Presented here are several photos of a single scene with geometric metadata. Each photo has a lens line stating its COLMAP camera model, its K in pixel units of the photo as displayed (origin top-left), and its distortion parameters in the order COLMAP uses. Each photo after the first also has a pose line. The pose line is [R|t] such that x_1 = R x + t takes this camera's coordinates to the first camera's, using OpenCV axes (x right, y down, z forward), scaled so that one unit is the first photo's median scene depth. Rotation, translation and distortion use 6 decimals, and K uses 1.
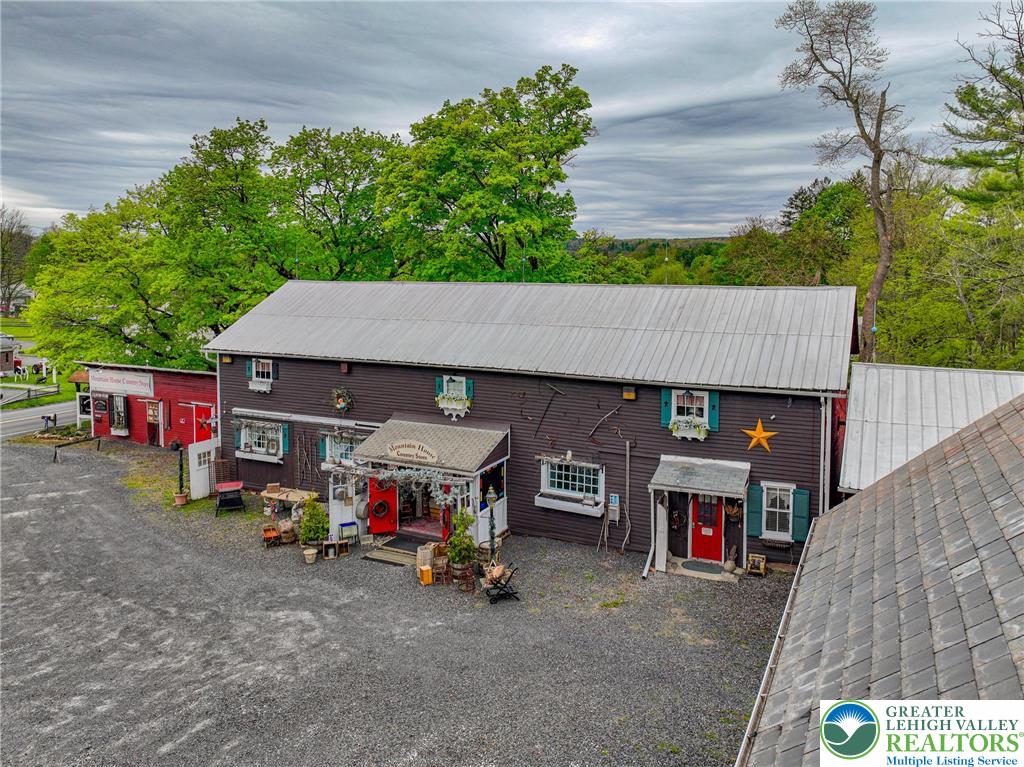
lens RADIAL K [[767.4, 0, 513.0], [0, 767.4, 368.3], [0, 0, 1]] dist [0.016595, 0.002171]
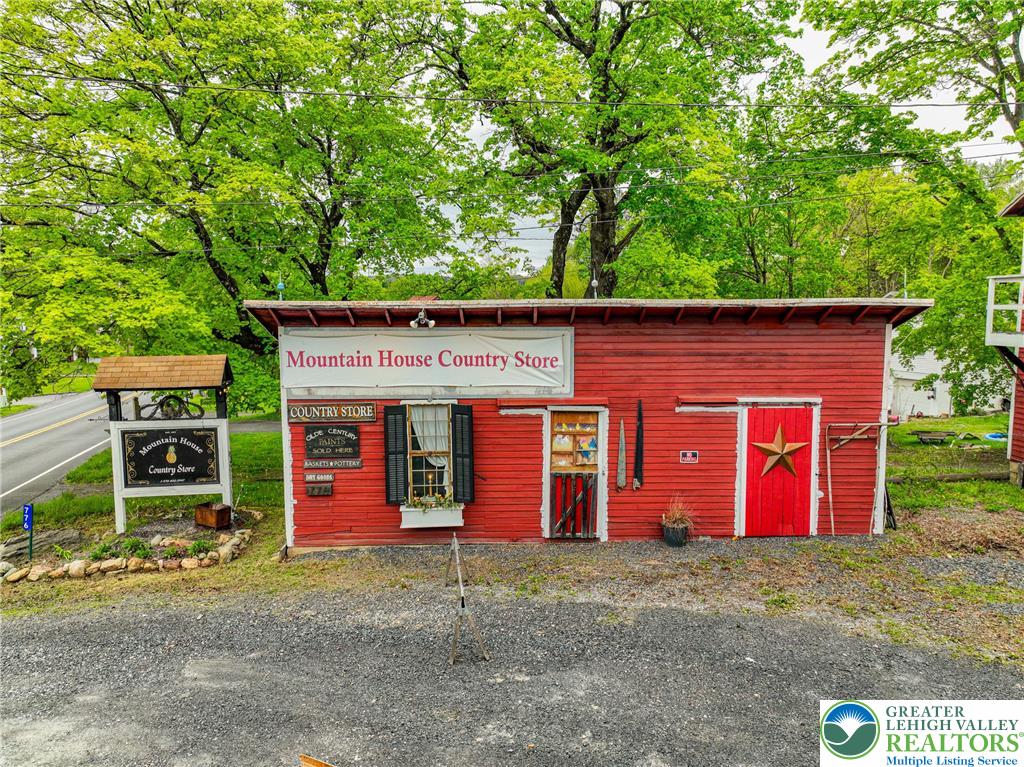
lens RADIAL K [[767.4, 0, 513.0], [0, 767.4, 368.3], [0, 0, 1]] dist [0.016595, 0.002171]
pose [[0.902518, -0.056434, 0.426938, -0.621027], [0.068978, 0.997521, -0.013959, 0.027124], [-0.425092, 0.042048, 0.904173, 0.698540]]
